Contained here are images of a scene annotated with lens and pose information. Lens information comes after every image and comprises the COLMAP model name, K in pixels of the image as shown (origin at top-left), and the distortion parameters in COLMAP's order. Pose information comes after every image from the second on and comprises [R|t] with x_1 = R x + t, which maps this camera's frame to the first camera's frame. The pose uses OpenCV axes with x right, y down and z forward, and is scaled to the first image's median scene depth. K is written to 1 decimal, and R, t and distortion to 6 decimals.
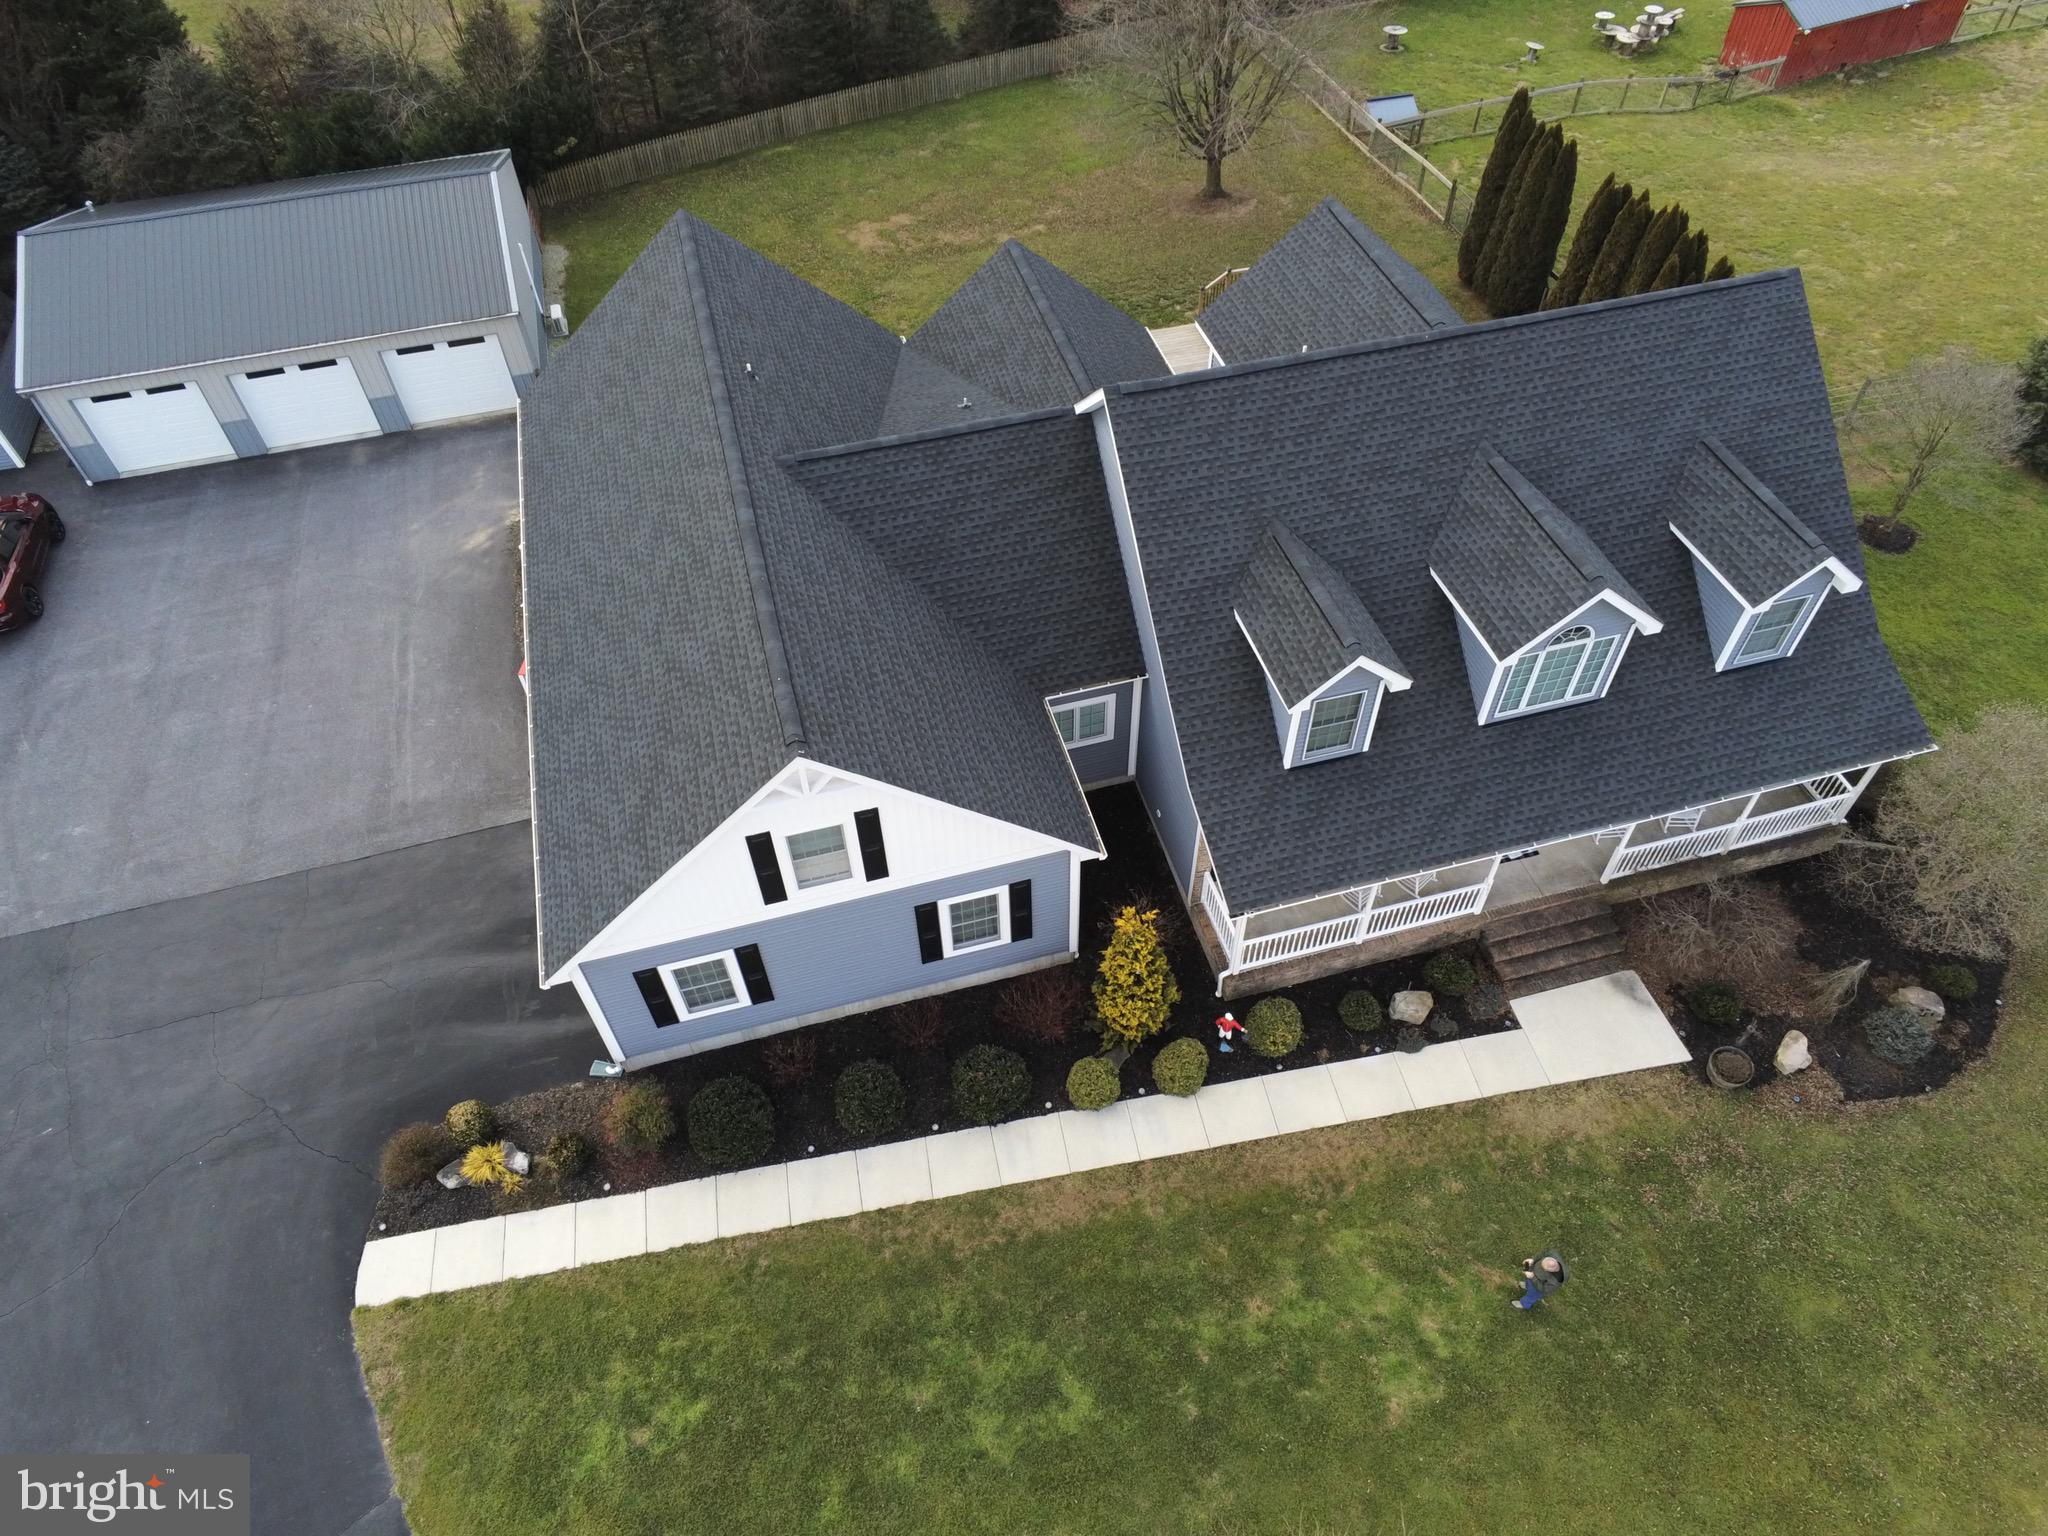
lens RADIAL K [[1329.7, 0, 1020.8], [0, 1329.7, 766.1], [0, 0, 1]] dist [0.000989, 0.001750]
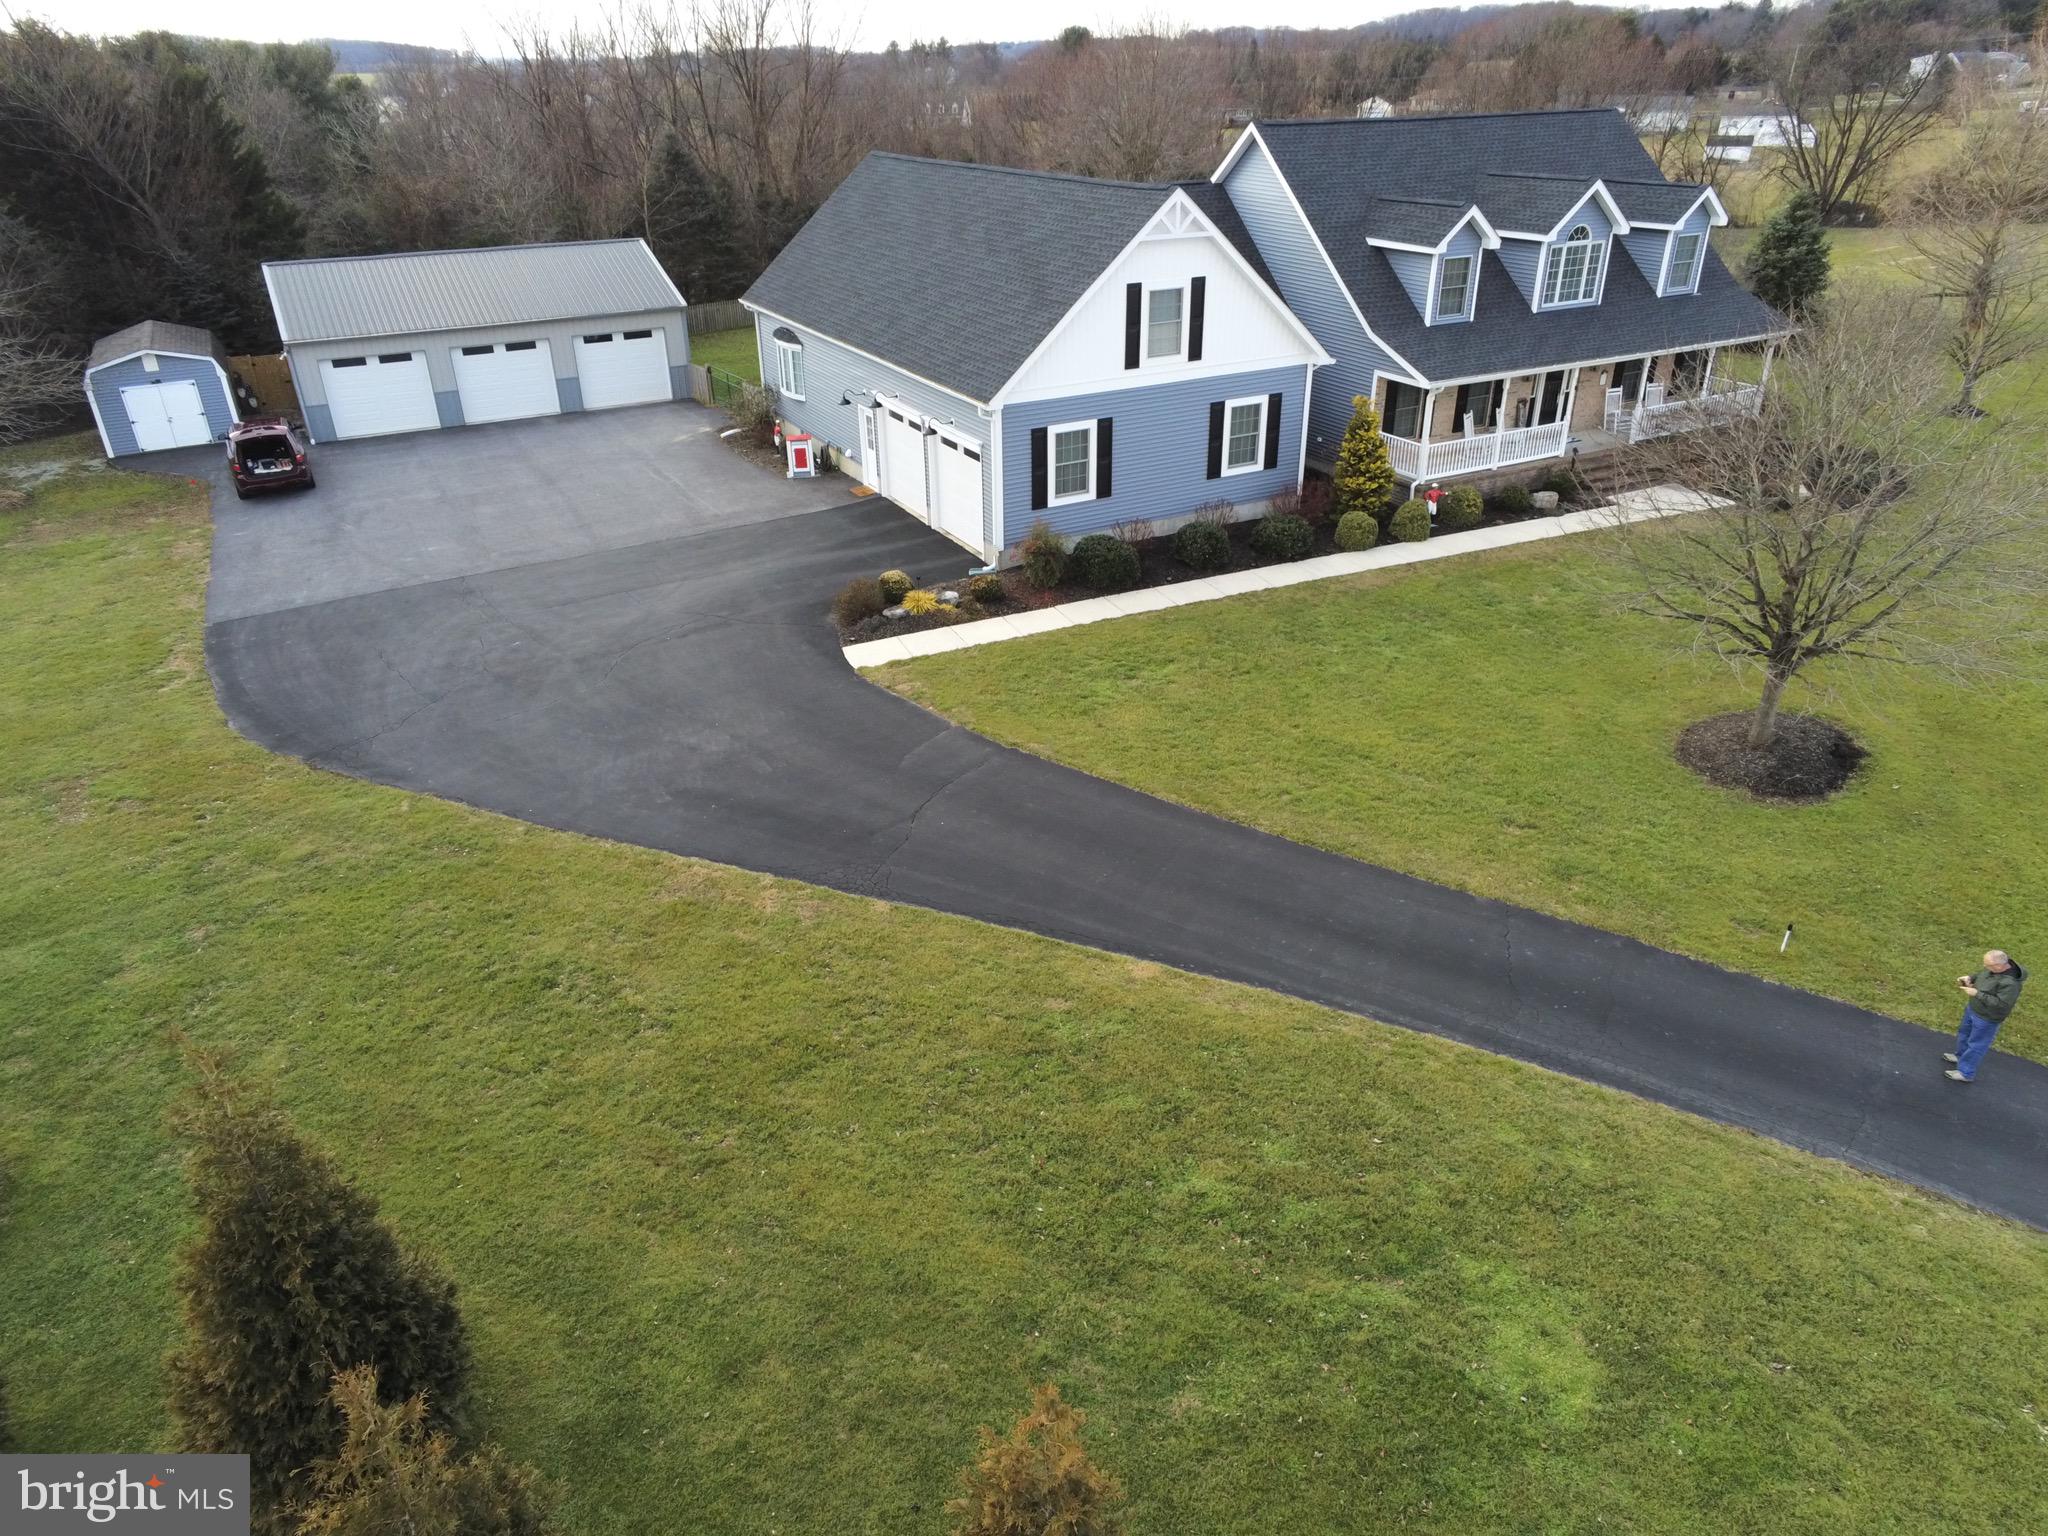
lens RADIAL K [[1329.7, 0, 1020.8], [0, 1329.7, 766.1], [0, 0, 1]] dist [0.000989, 0.001750]
pose [[0.973838, -0.100400, 0.203862, -0.539388], [0.168253, 0.921563, -0.349874, 0.822823], [-0.152744, 0.375021, 0.914346, -0.068384]]
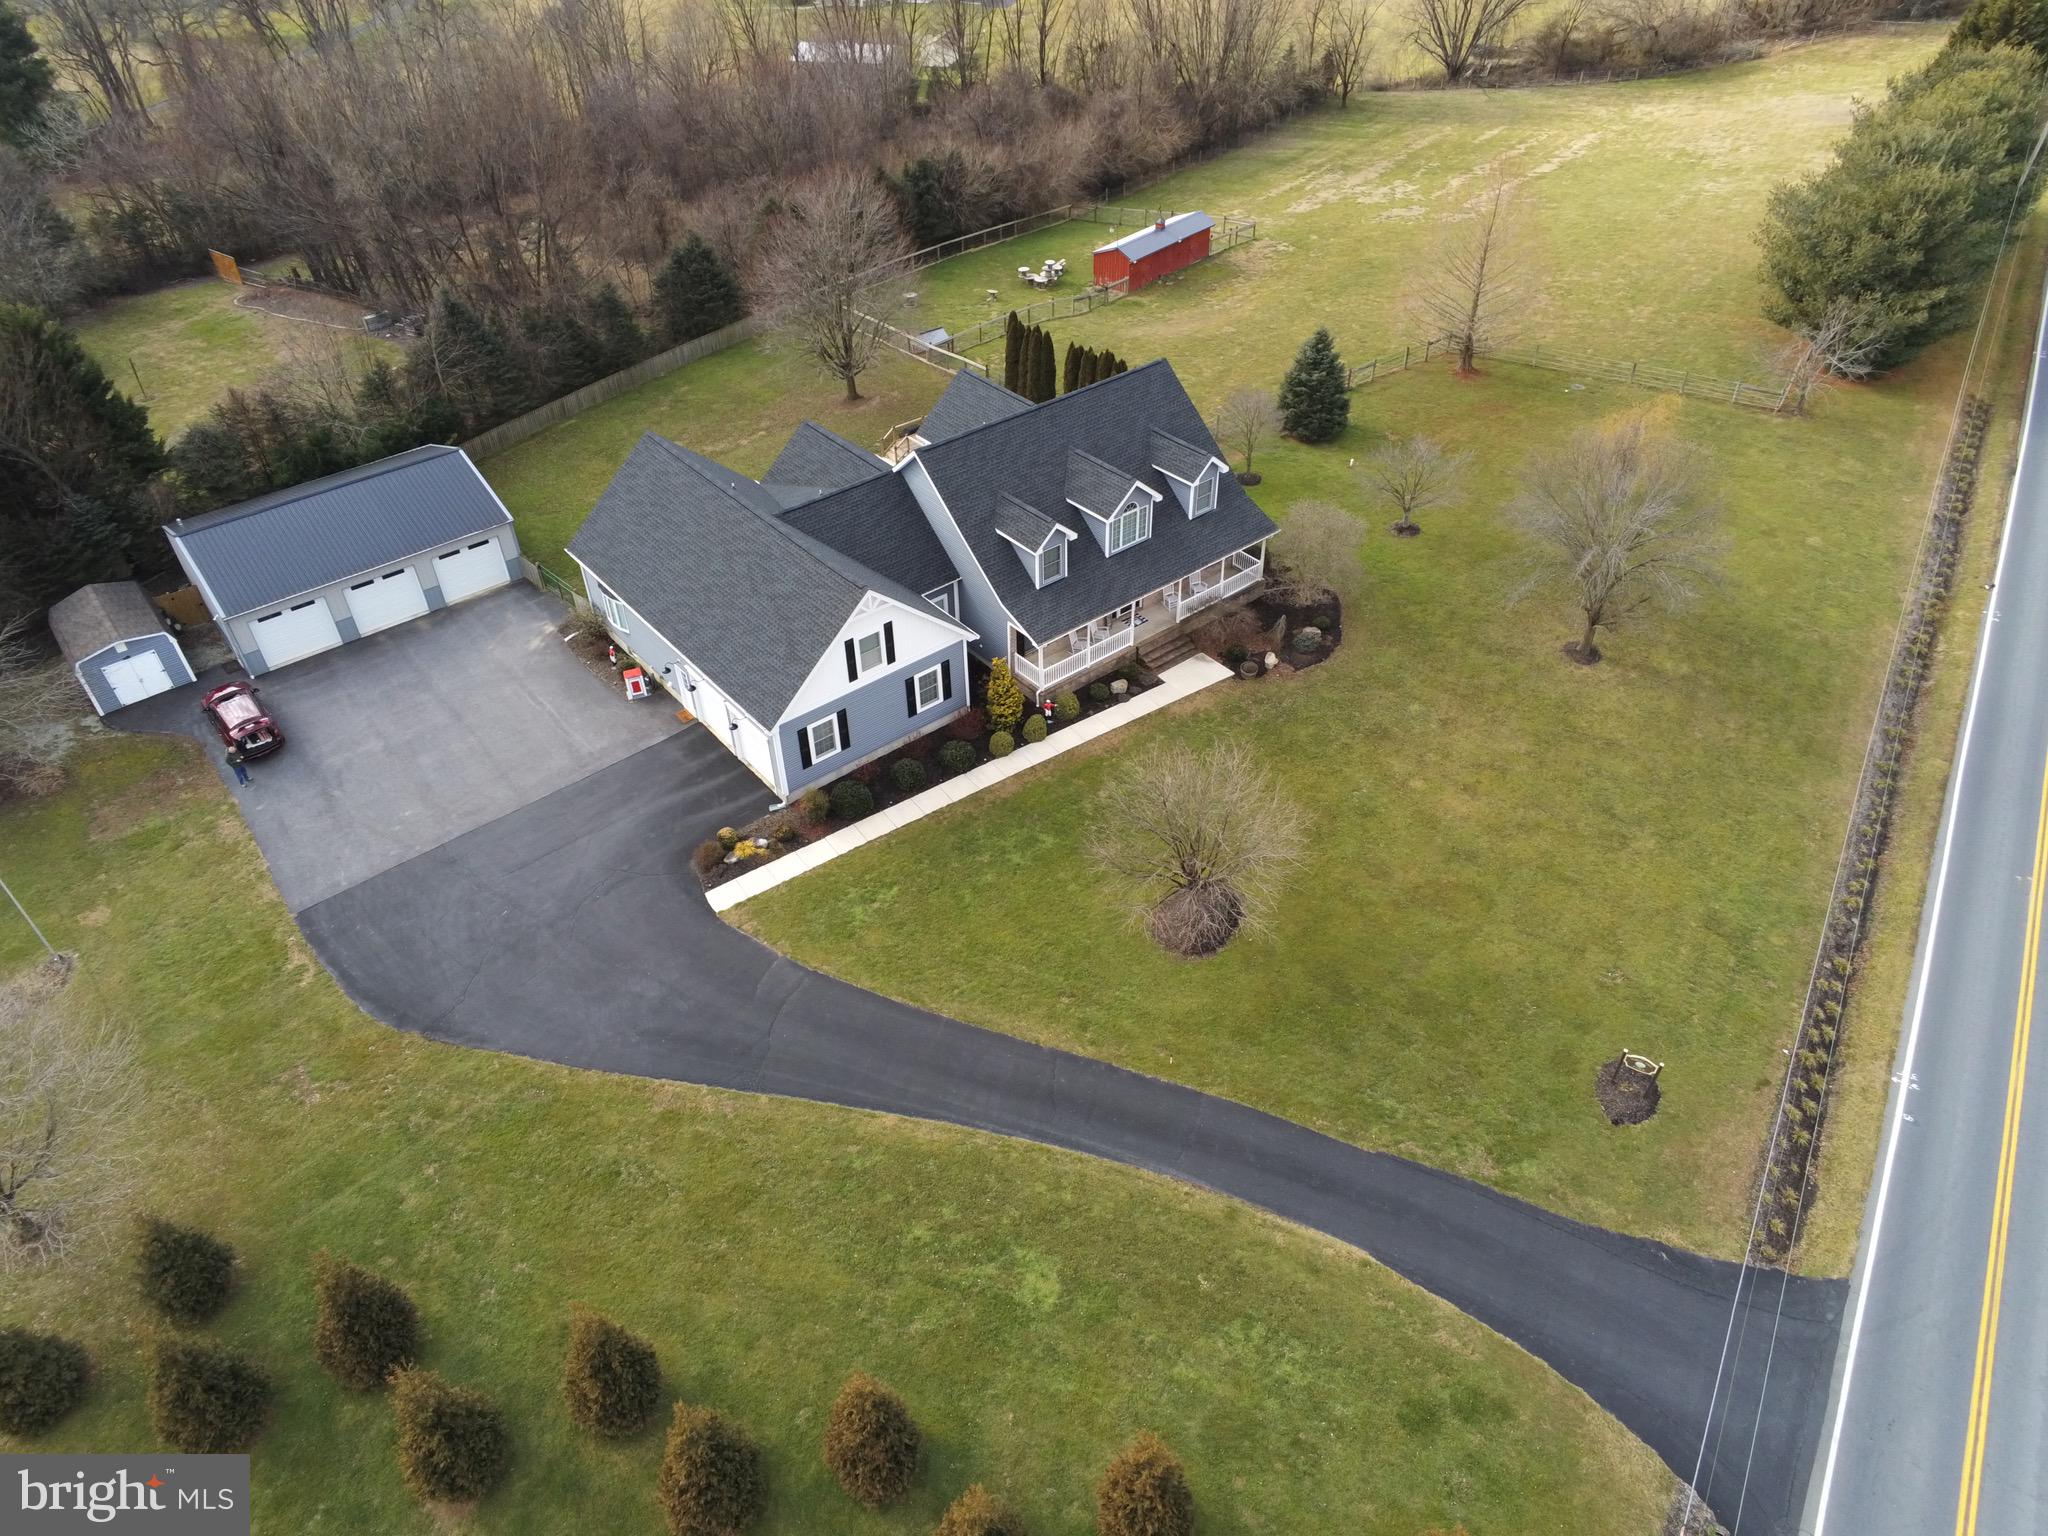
lens RADIAL K [[1326.5, 0, 1021.0], [0, 1326.5, 770.2], [0, 0, 1]] dist [0.000810, 0.000582]
pose [[0.912448, -0.259596, 0.316304, -0.590367], [0.310026, 0.943081, -0.120337, 0.527114], [-0.267061, 0.207864, 0.940995, -1.005920]]
